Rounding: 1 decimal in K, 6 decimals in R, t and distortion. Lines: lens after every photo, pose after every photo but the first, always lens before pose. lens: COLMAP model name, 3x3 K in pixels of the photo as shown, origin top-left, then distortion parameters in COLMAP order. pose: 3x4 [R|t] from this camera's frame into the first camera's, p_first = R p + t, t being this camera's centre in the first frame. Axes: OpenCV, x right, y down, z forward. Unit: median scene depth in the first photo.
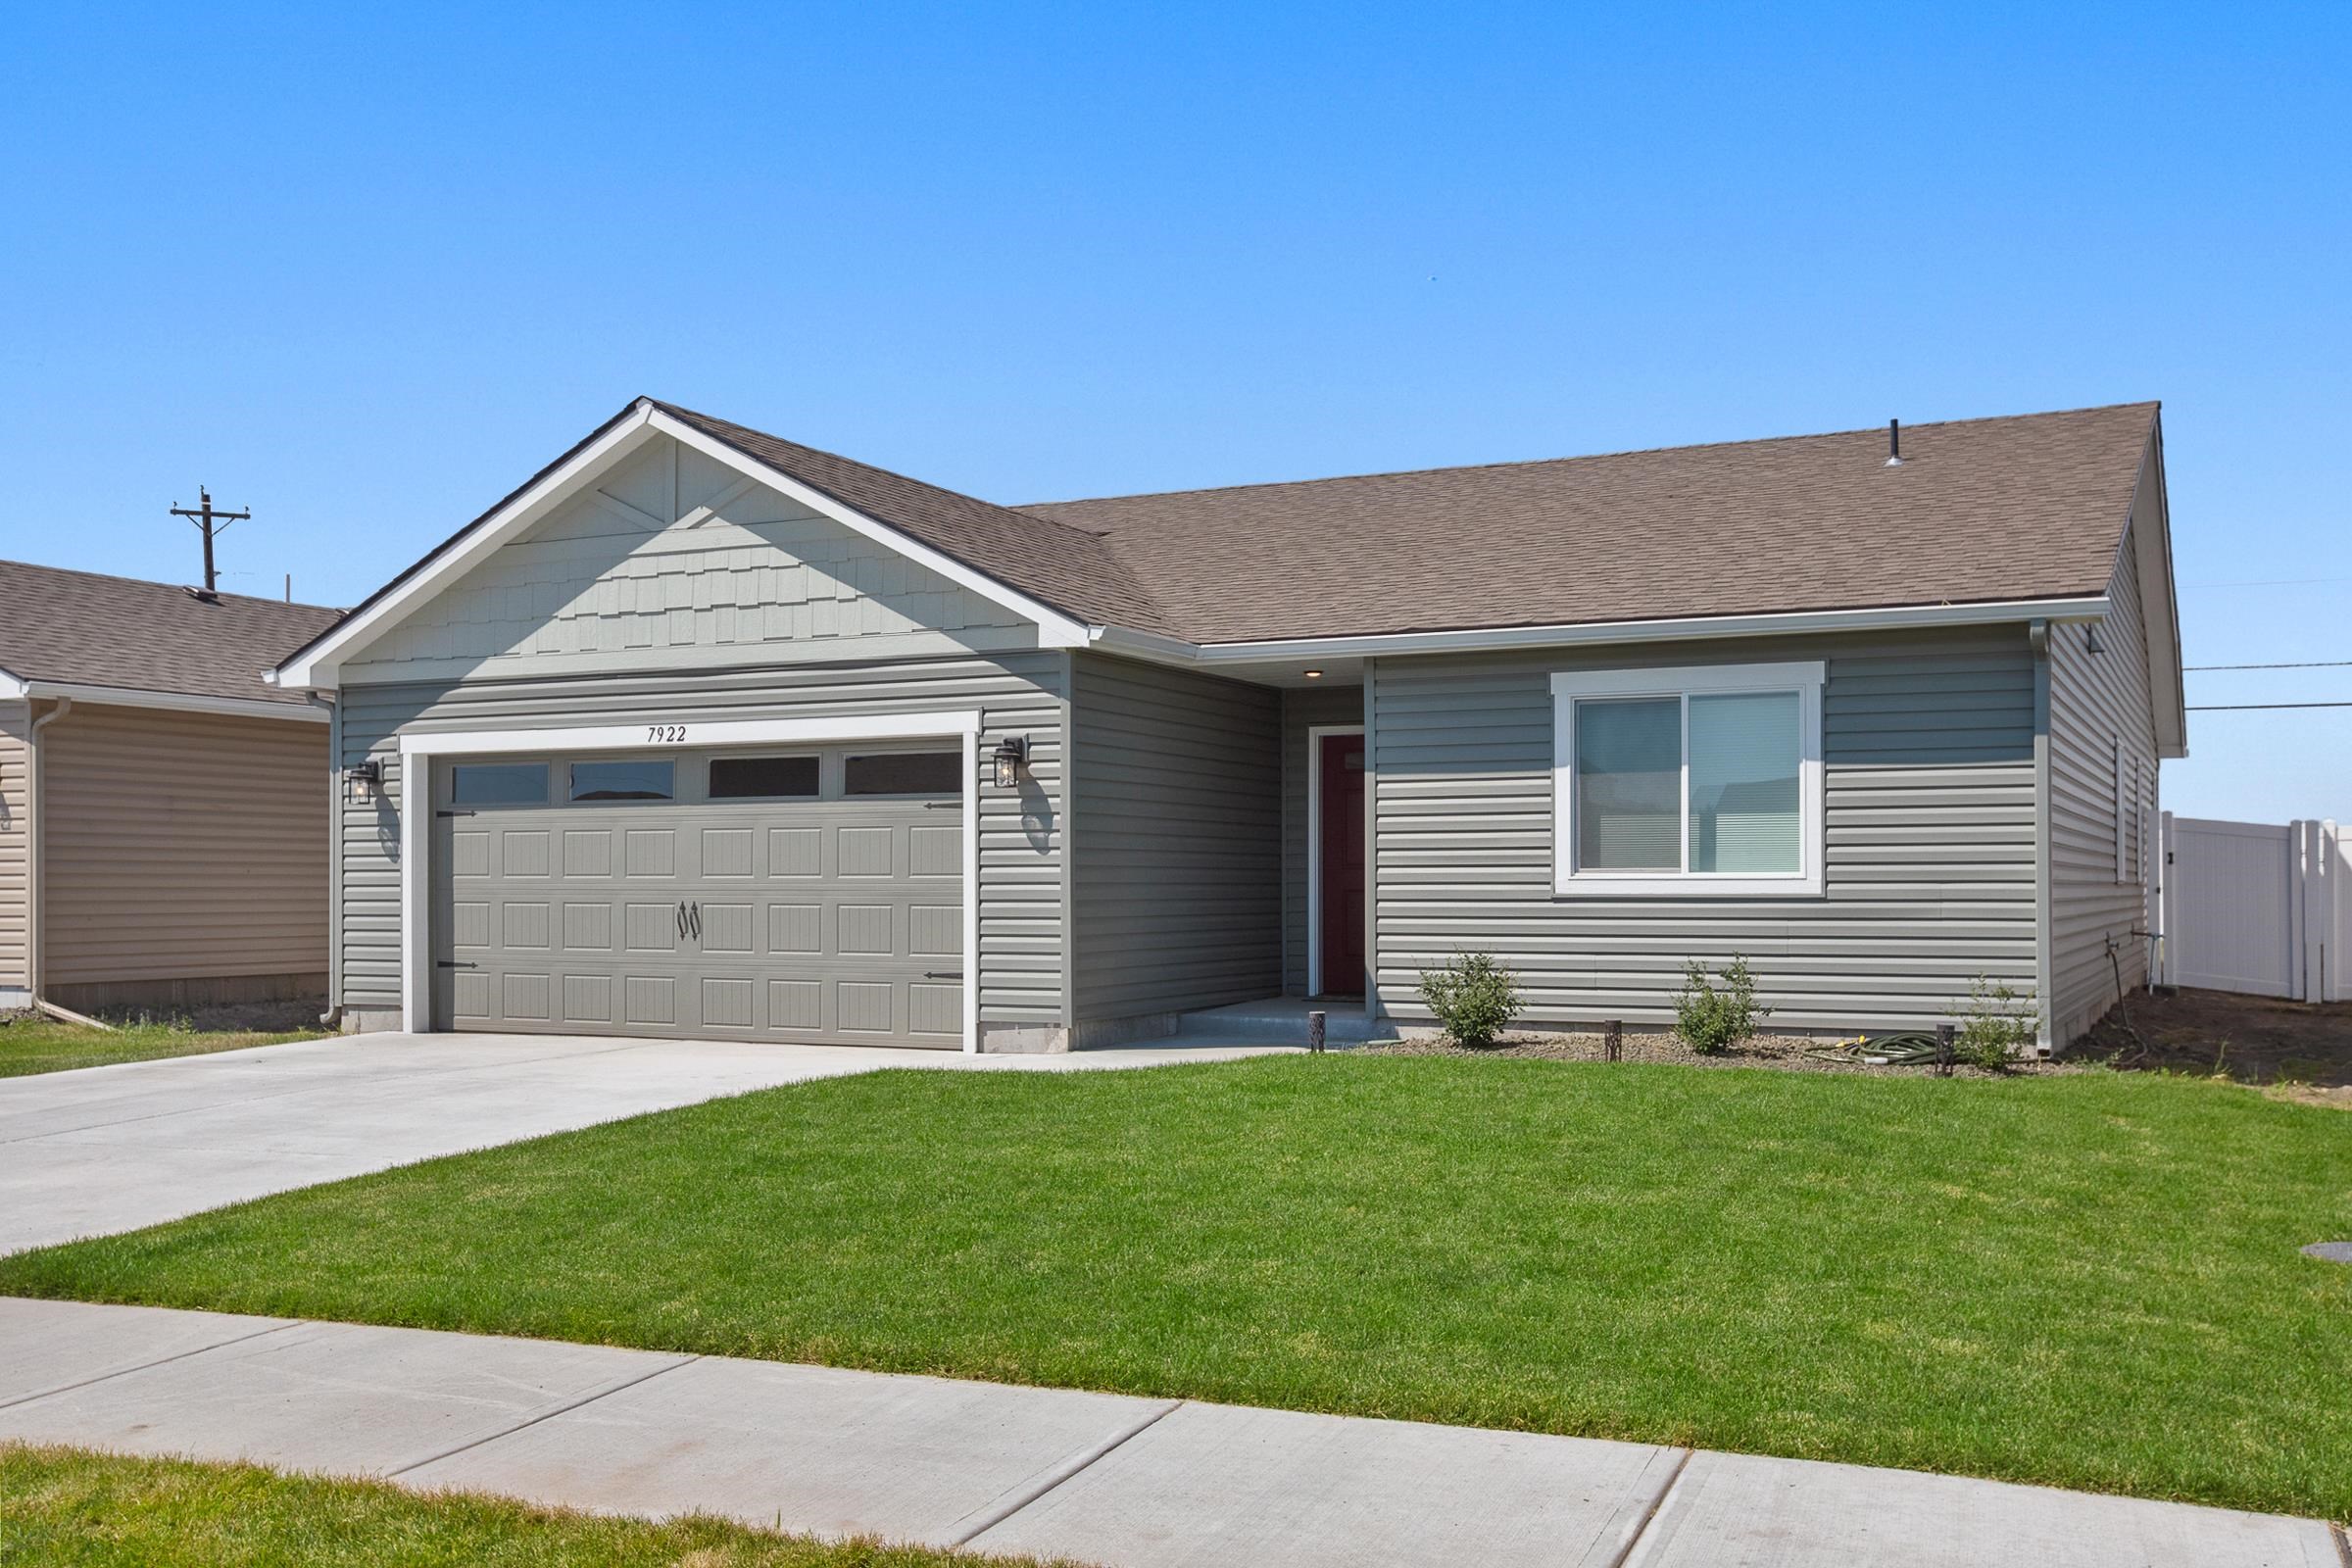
lens RADIAL K [[2341.6, 0, 1150.0], [0, 2341.6, 864.0], [0, 0, 1]] dist [0.011931, 0.000000]
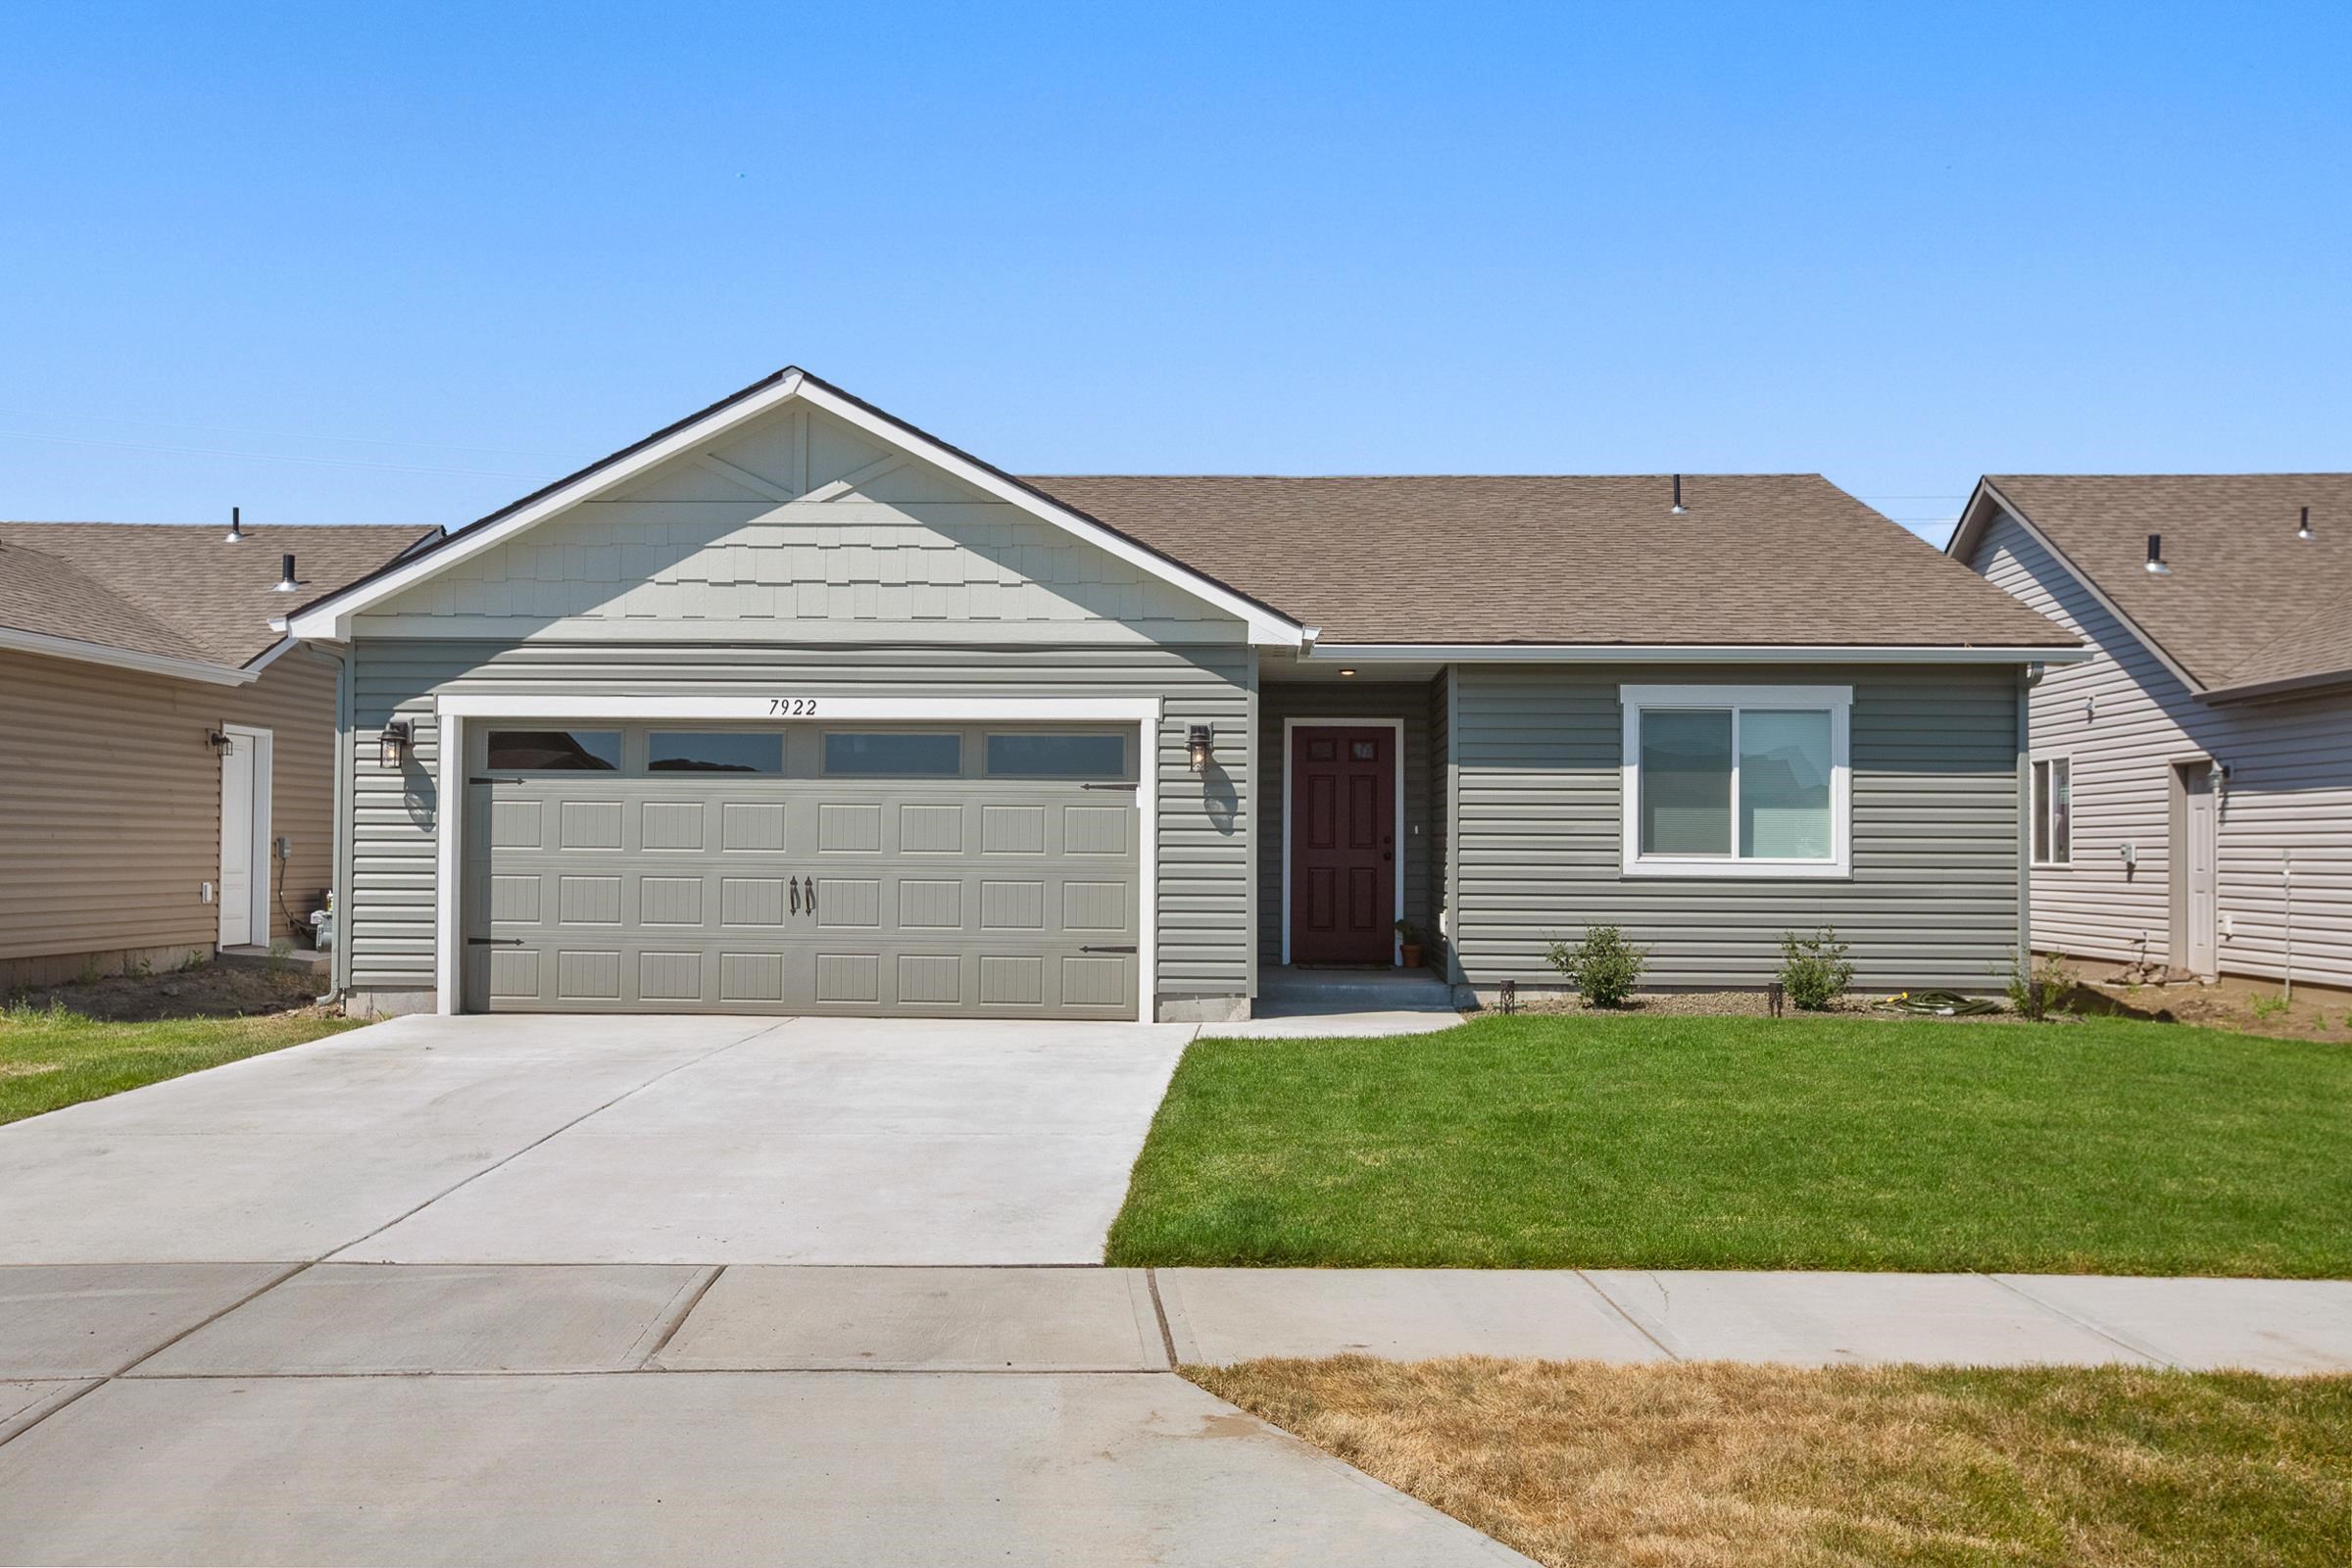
lens RADIAL K [[2341.6, 0, 1169.4], [0, 2341.6, 798.3], [0, 0, 1]] dist [0.011931, 0.000000]
pose [[0.907963, 0.018812, 0.418627, -0.510134], [-0.013600, 0.999788, -0.015431, -0.004095], [-0.418829, 0.008317, 0.908027, 0.038469]]
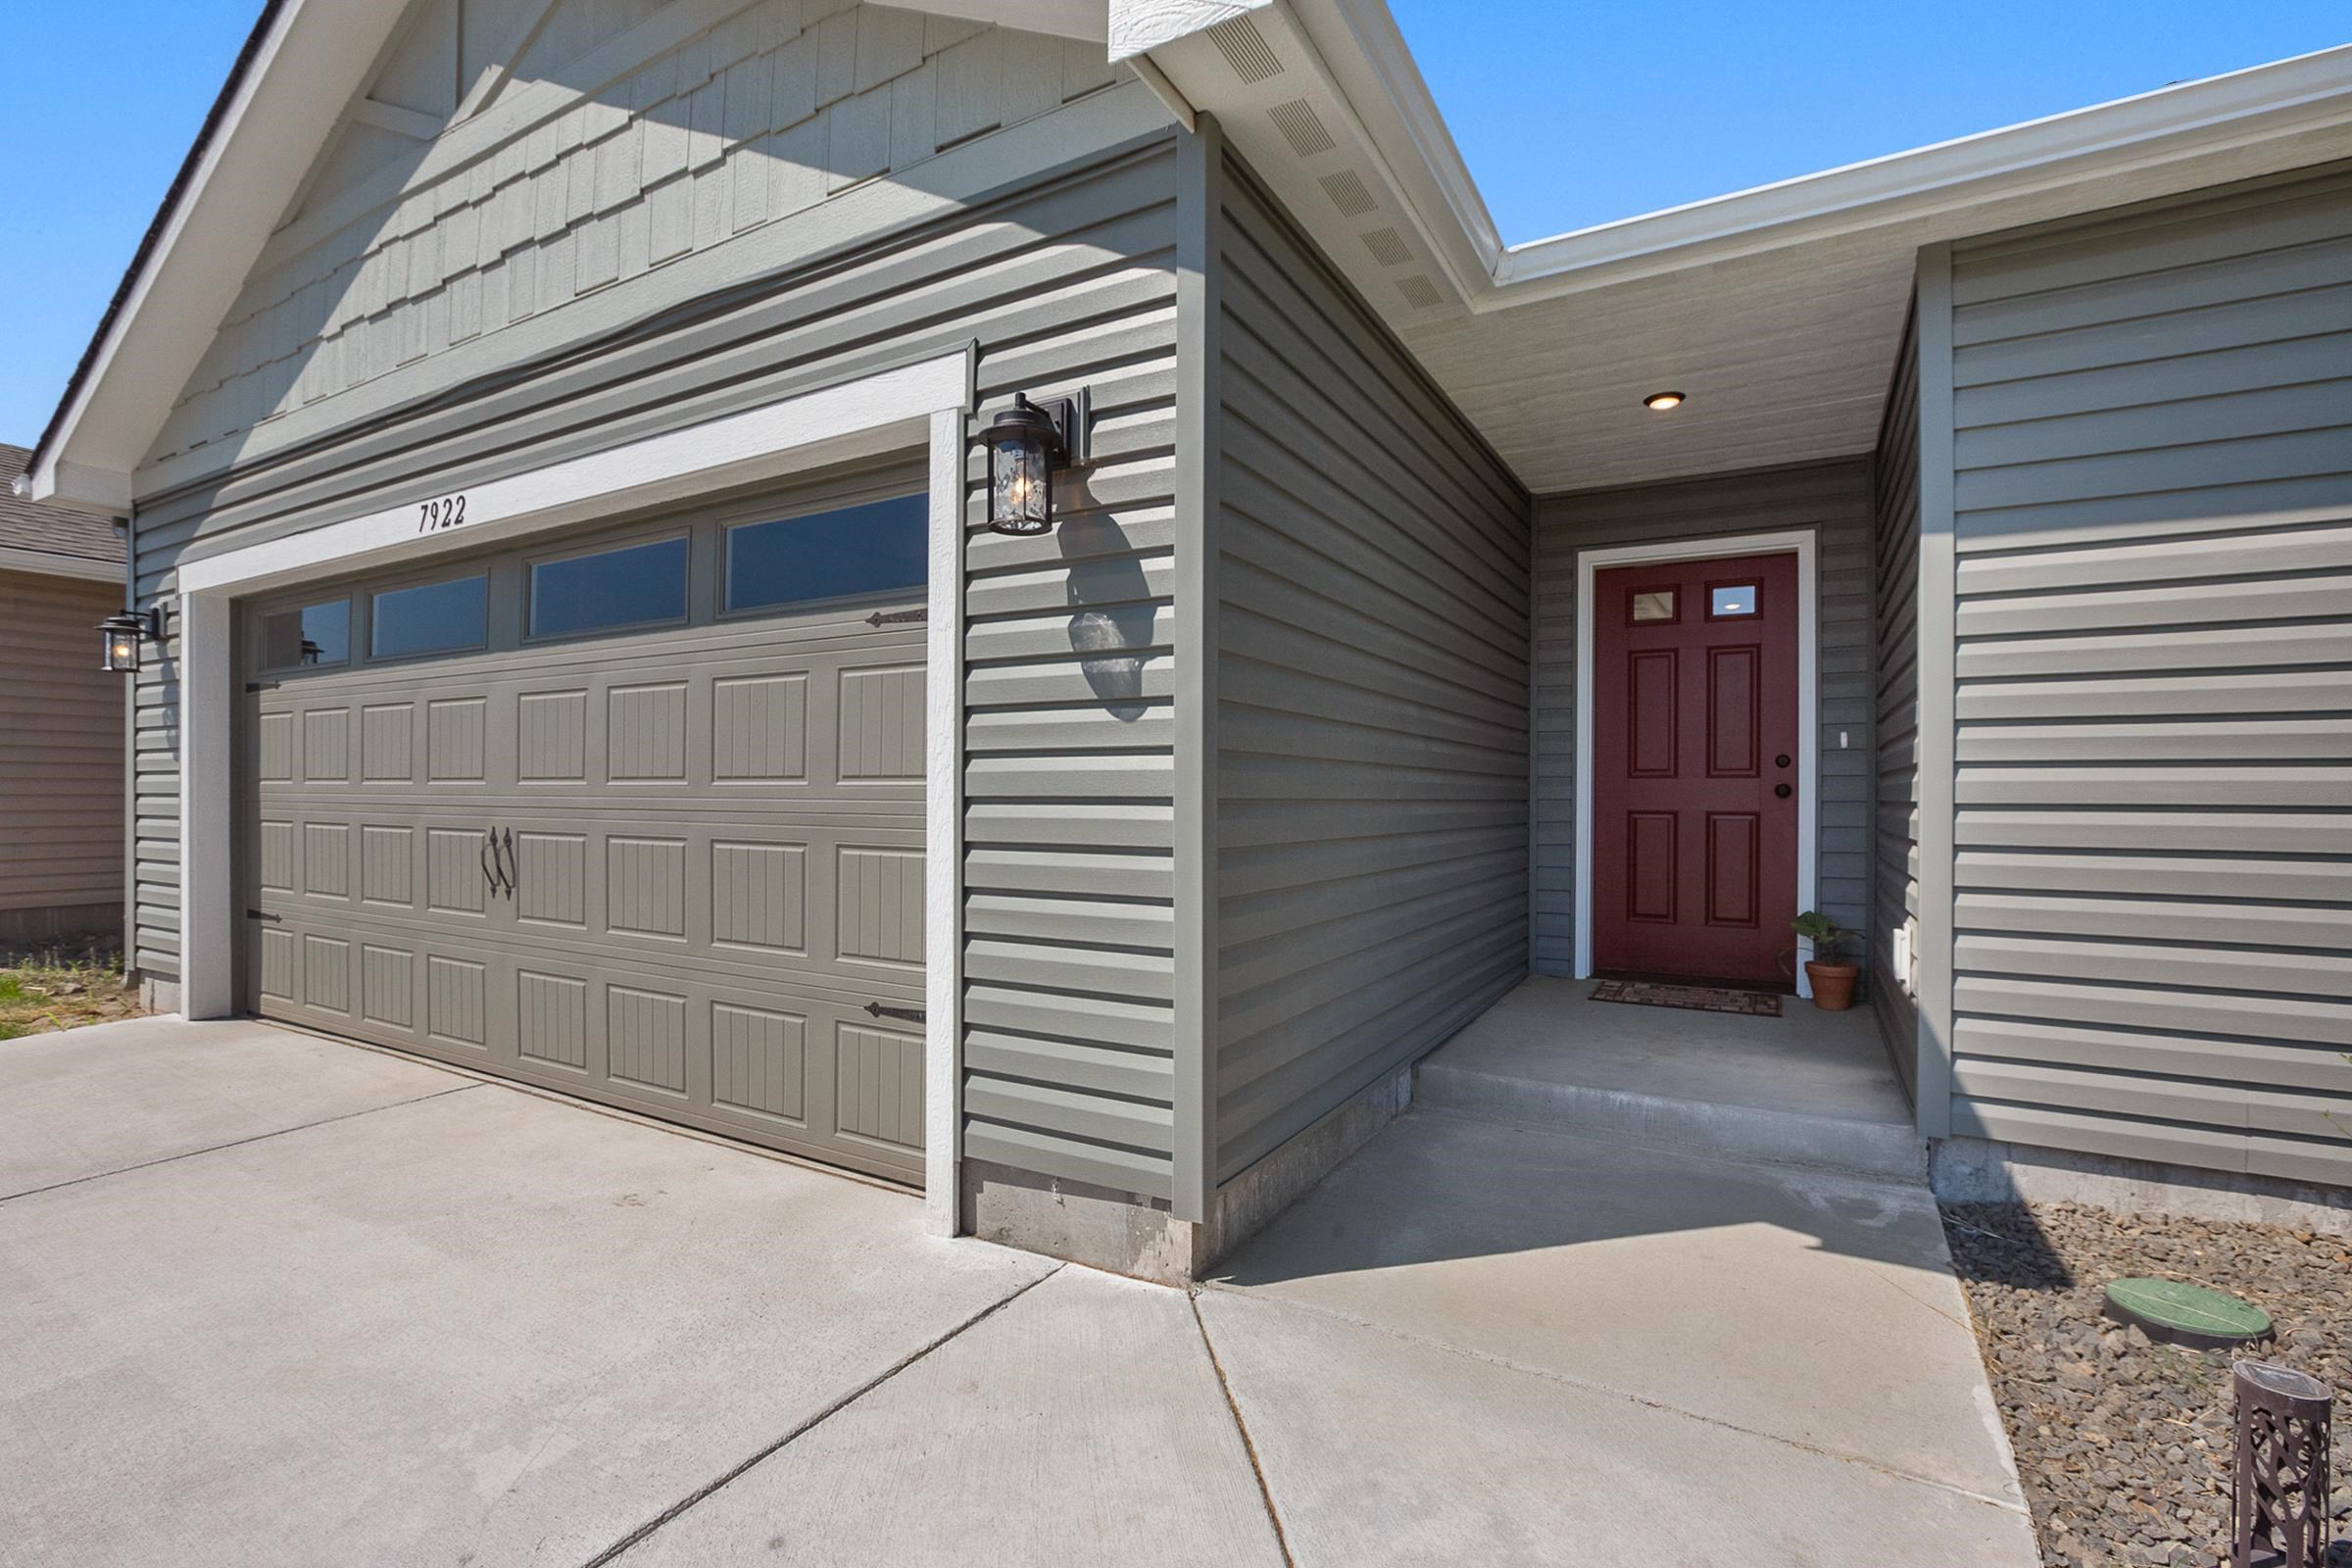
lens RADIAL K [[1075.7, 0, 1167.9], [0, 1075.7, 798.0], [0, 0, 1]] dist [-0.027843, 0.012516]
pose [[0.998286, 0.006814, -0.058127, -0.029327], [-0.006194, 0.999922, 0.010836, 0.005909], [0.058196, -0.010457, 0.998250, 0.824359]]
